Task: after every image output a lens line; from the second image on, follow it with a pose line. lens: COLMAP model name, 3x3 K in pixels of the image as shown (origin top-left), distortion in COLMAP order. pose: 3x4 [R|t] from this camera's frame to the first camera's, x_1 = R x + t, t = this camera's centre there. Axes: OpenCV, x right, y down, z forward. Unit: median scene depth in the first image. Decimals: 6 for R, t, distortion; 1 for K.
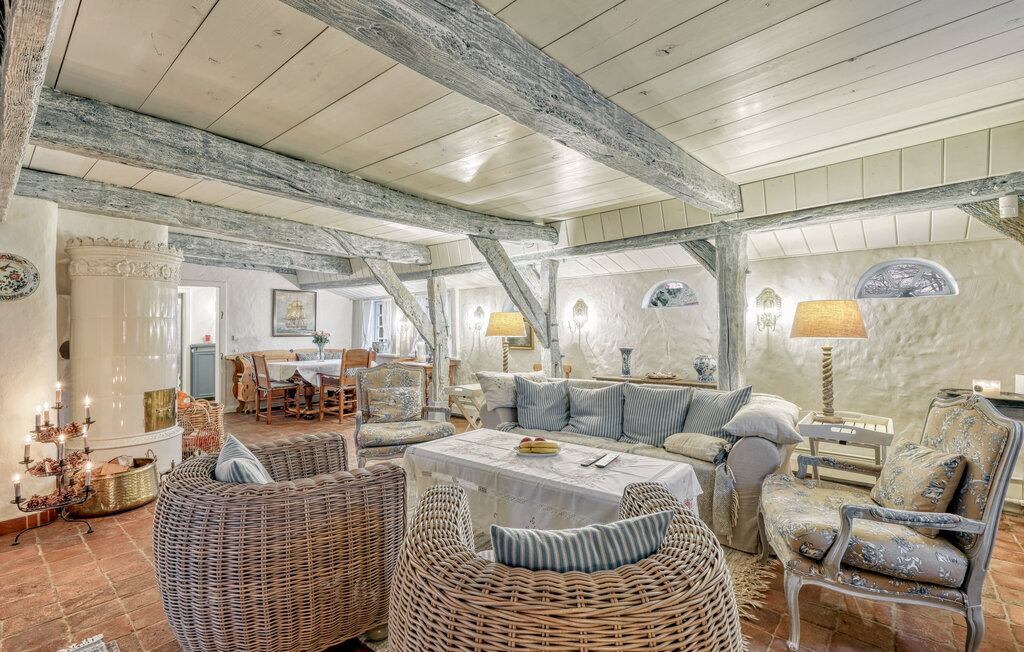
lens RADIAL K [[453.6, 0, 512.0], [0, 453.6, 326.0], [0, 0, 1]] dist [-0.004248, -0.000243]
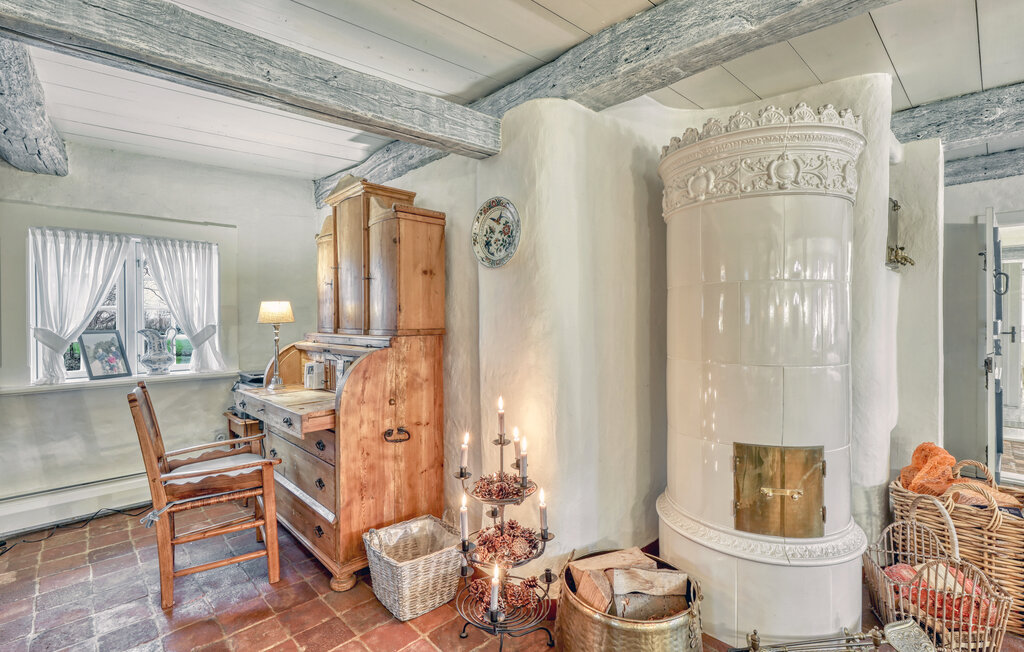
lens RADIAL K [[461.6, 0, 510.8], [0, 461.6, 321.4], [0, 0, 1]] dist [-0.001819, -0.000271]
pose [[-0.101358, 0.016222, -0.994718, -0.287503], [0.011954, 0.999815, 0.015087, 0.010905], [0.994778, -0.010362, -0.101534, 0.739968]]
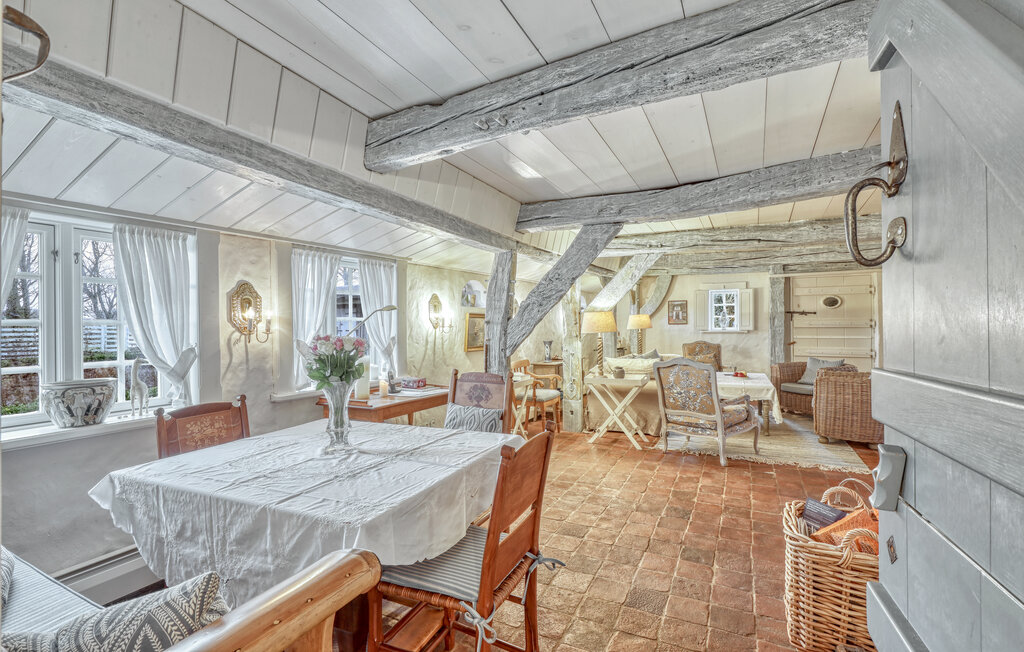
lens RADIAL K [[480.6, 0, 506.3], [0, 480.6, 303.3], [0, 0, 1]] dist [0.017470, -0.000235]
pose [[-0.236963, 0.051066, 0.970176, -1.219687], [0.004946, 0.998668, -0.051357, 0.011449], [-0.971506, -0.007371, -0.236900, 1.626323]]
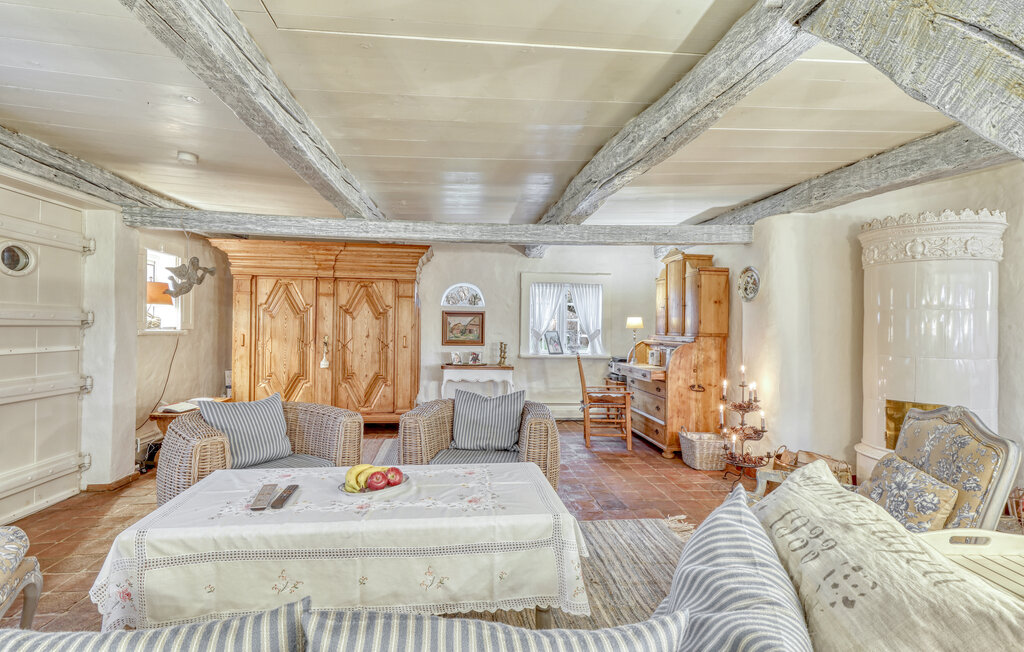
lens RADIAL K [[487.4, 0, 512.0], [0, 487.4, 326.0], [0, 0, 1]] dist [-0.002351, -0.000111]
pose [[-0.688737, -0.001547, -0.725010, 0.279528], [-0.003187, 0.999995, 0.000894, 0.011659], [0.725004, 0.002926, -0.688738, 1.007076]]
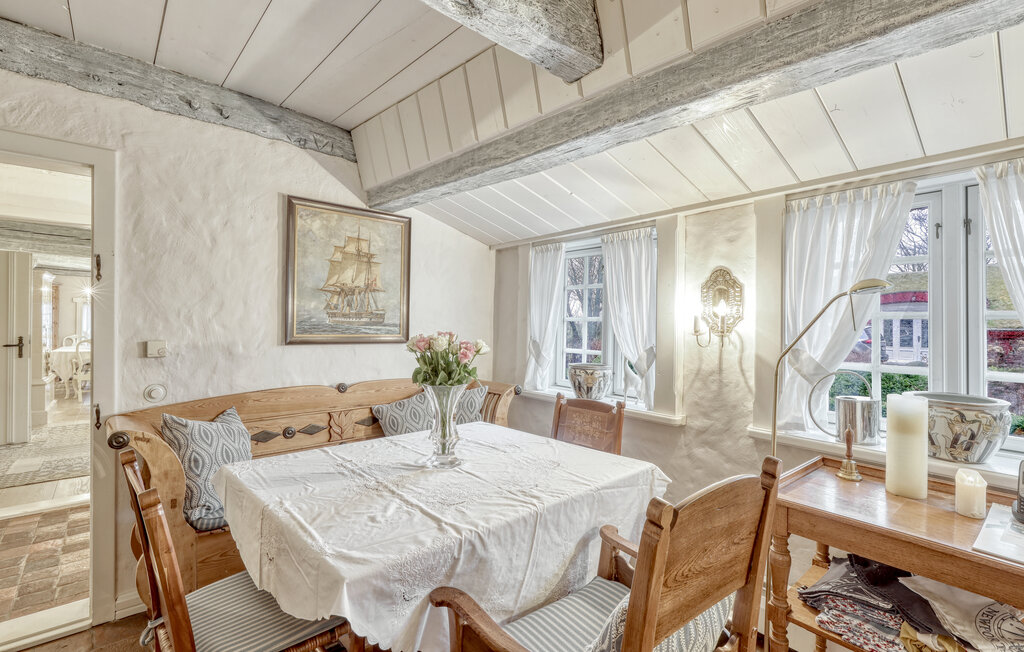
lens RADIAL K [[461.6, 0, 510.8], [0, 461.6, 321.4], [0, 0, 1]] dist [-0.001819, -0.000271]
pose [[0.991701, 0.020496, -0.126925, -0.601985], [-0.019475, 0.999767, 0.009278, 0.002053], [0.127086, -0.006730, 0.991869, 1.278614]]
